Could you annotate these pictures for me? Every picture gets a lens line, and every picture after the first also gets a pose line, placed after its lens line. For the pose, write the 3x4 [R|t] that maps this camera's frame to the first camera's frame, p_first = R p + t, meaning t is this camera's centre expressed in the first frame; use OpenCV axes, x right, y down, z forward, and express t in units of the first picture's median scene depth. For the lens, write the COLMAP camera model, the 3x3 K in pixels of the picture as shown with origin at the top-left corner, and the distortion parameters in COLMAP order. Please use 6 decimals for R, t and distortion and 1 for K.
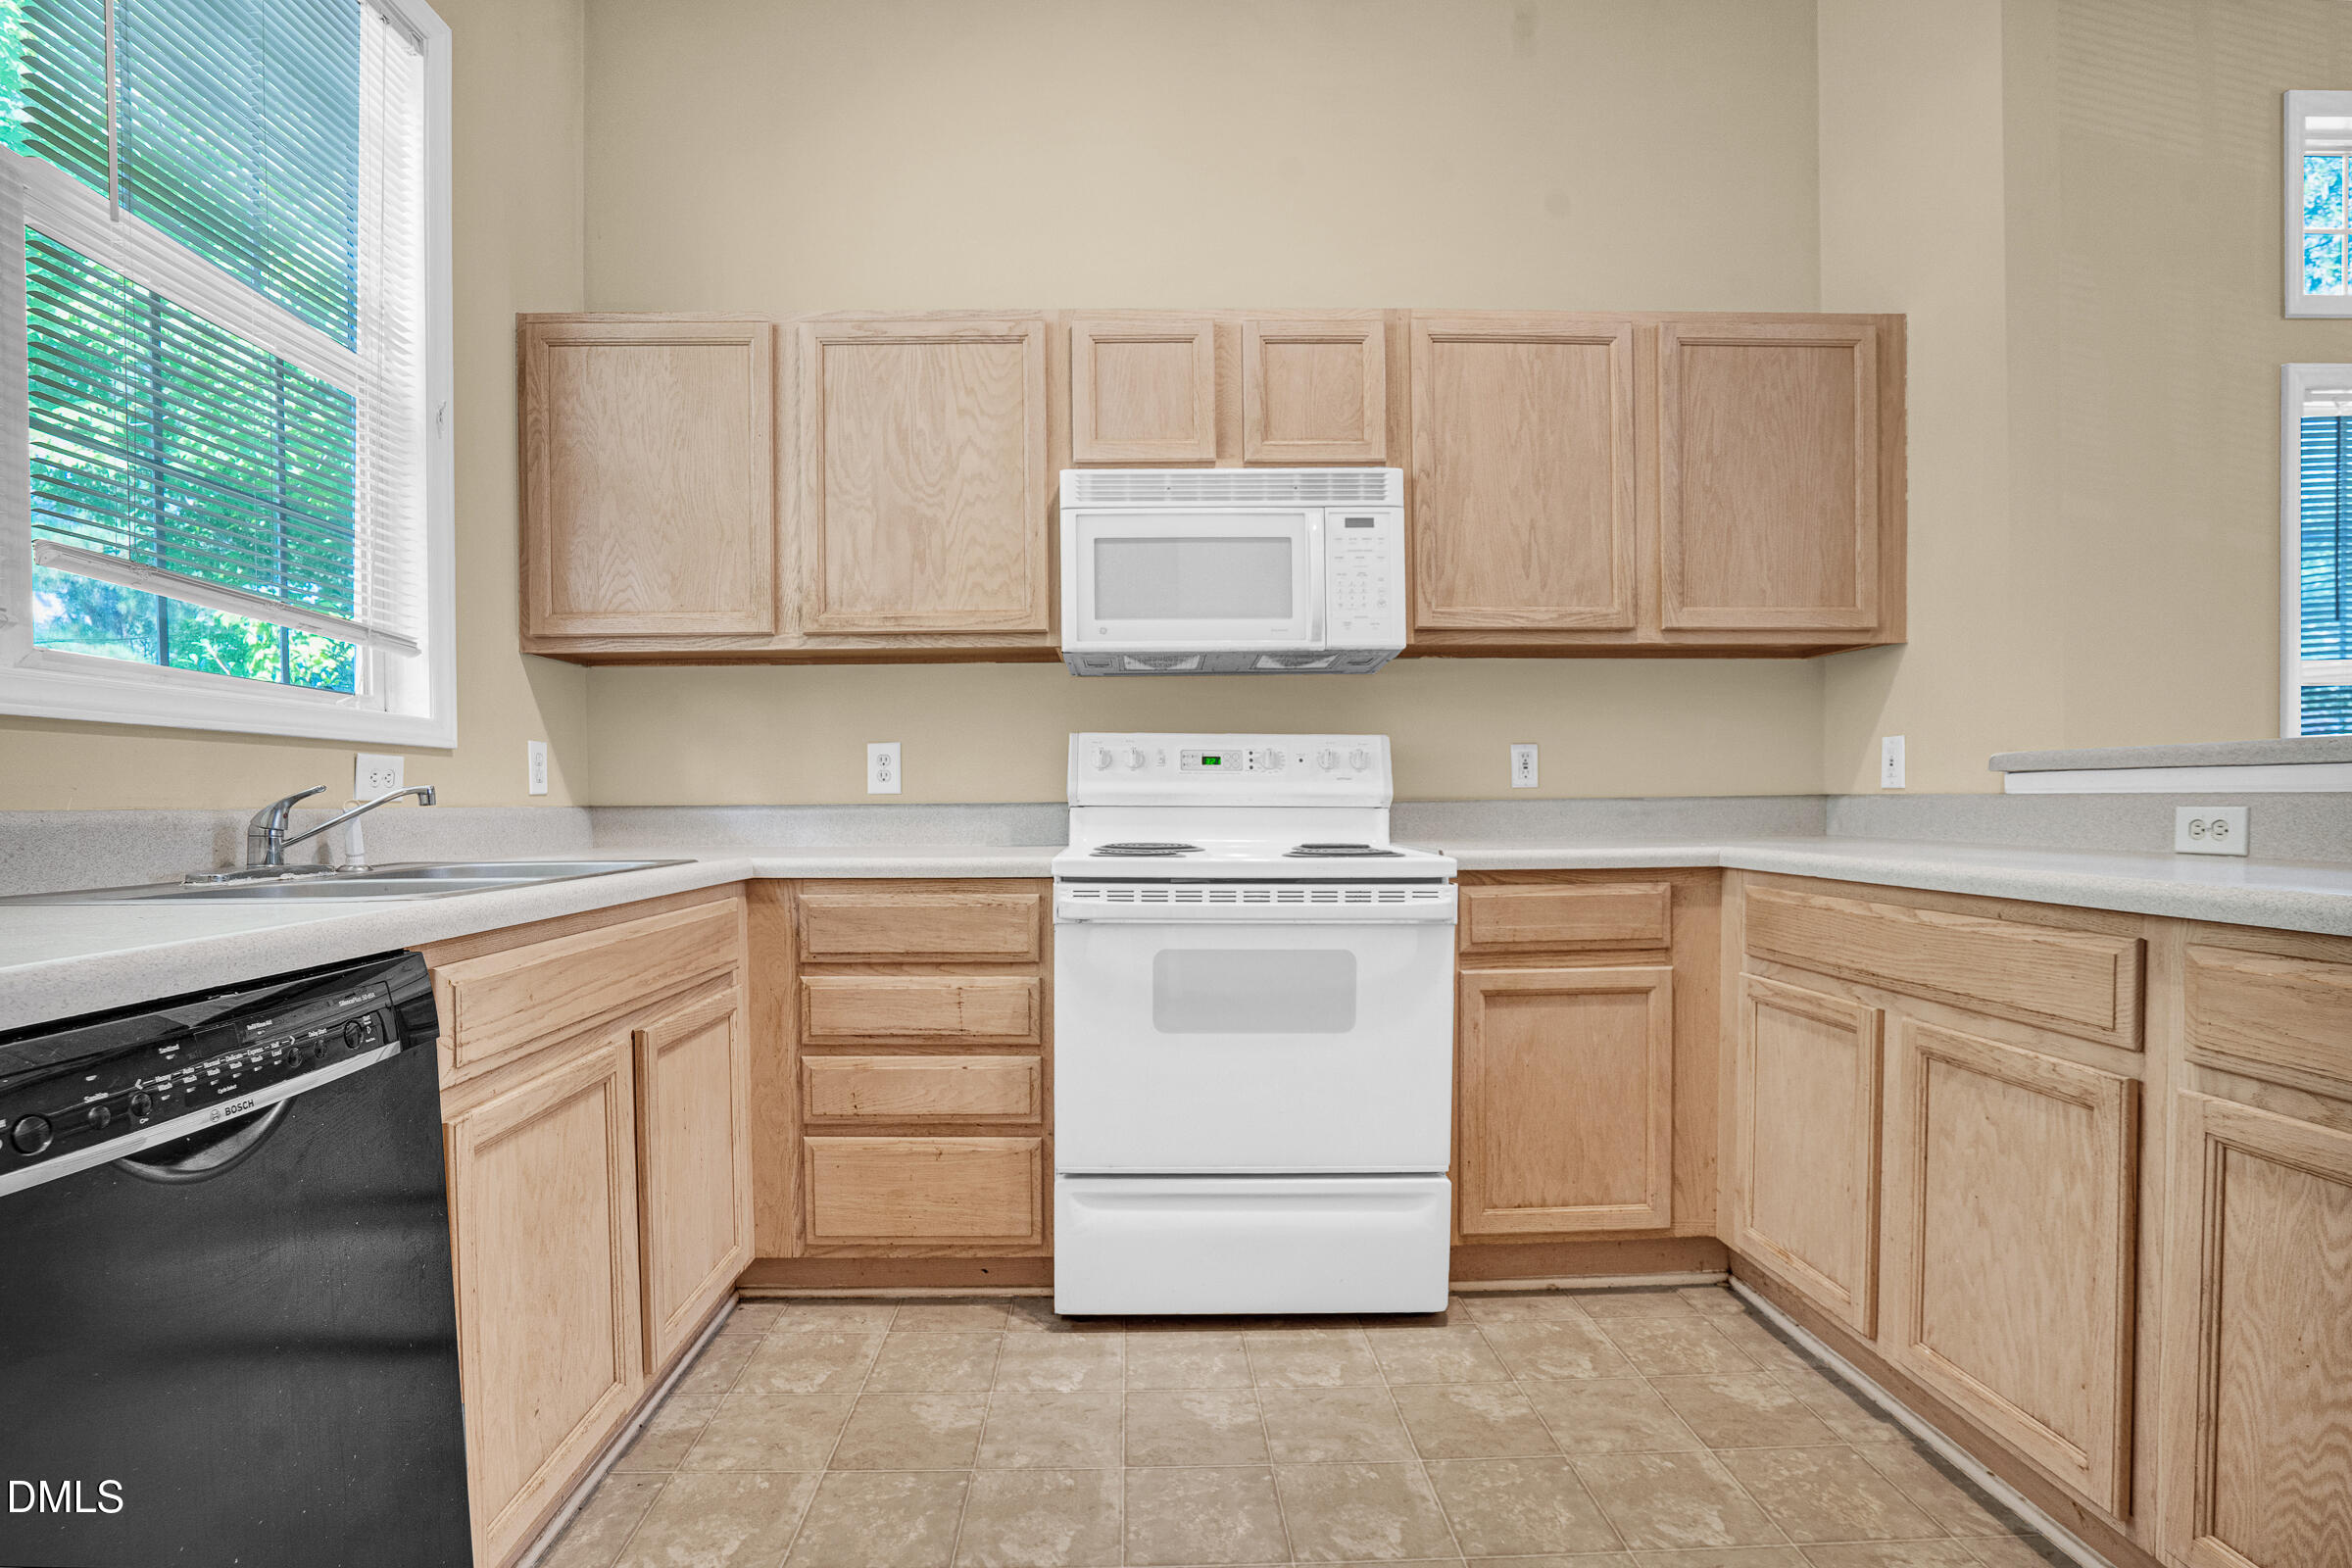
lens RADIAL K [[1193.5, 0, 1176.0], [0, 1193.5, 784.0], [0, 0, 1]] dist [-0.006541, 0.017950]
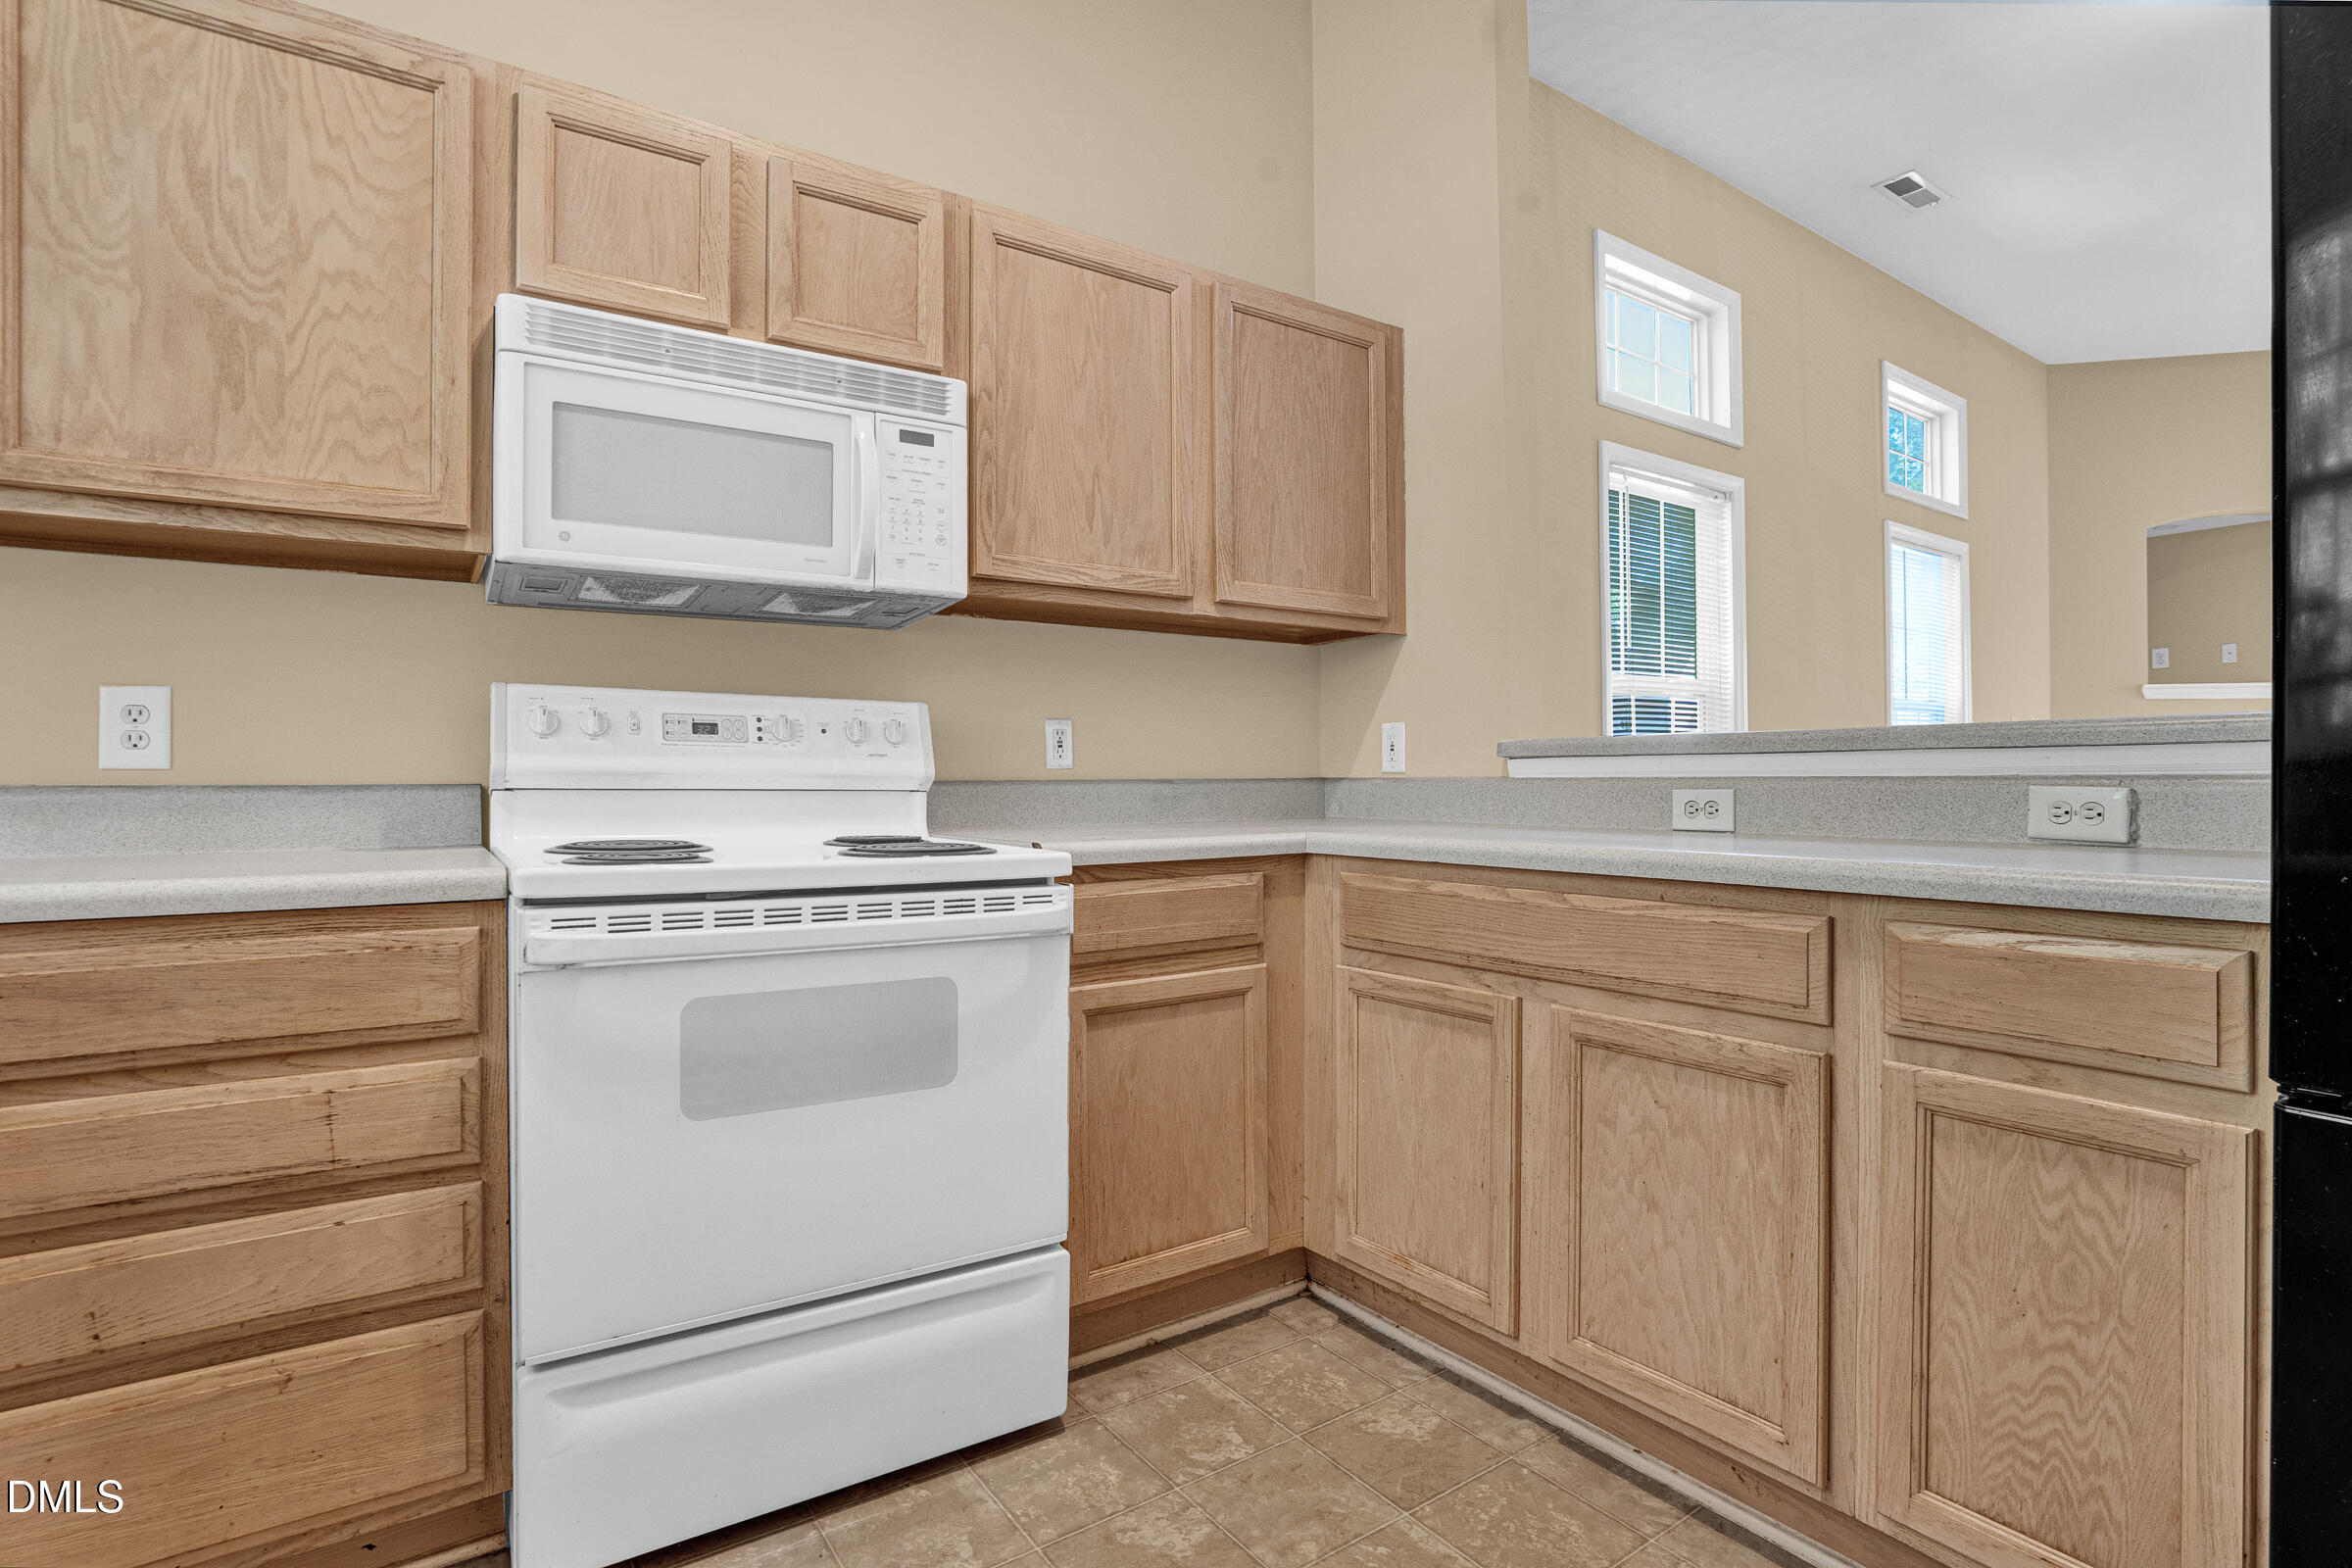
lens RADIAL K [[1168.2, 0, 1175.6], [0, 1168.2, 754.1], [0, 0, 1]] dist [-0.041027, 0.024577]
pose [[0.851772, 0.015414, 0.523685, -0.118238], [-0.008900, 0.999849, -0.014954, 0.005543], [-0.523837, 0.008076, 0.851780, 0.267932]]
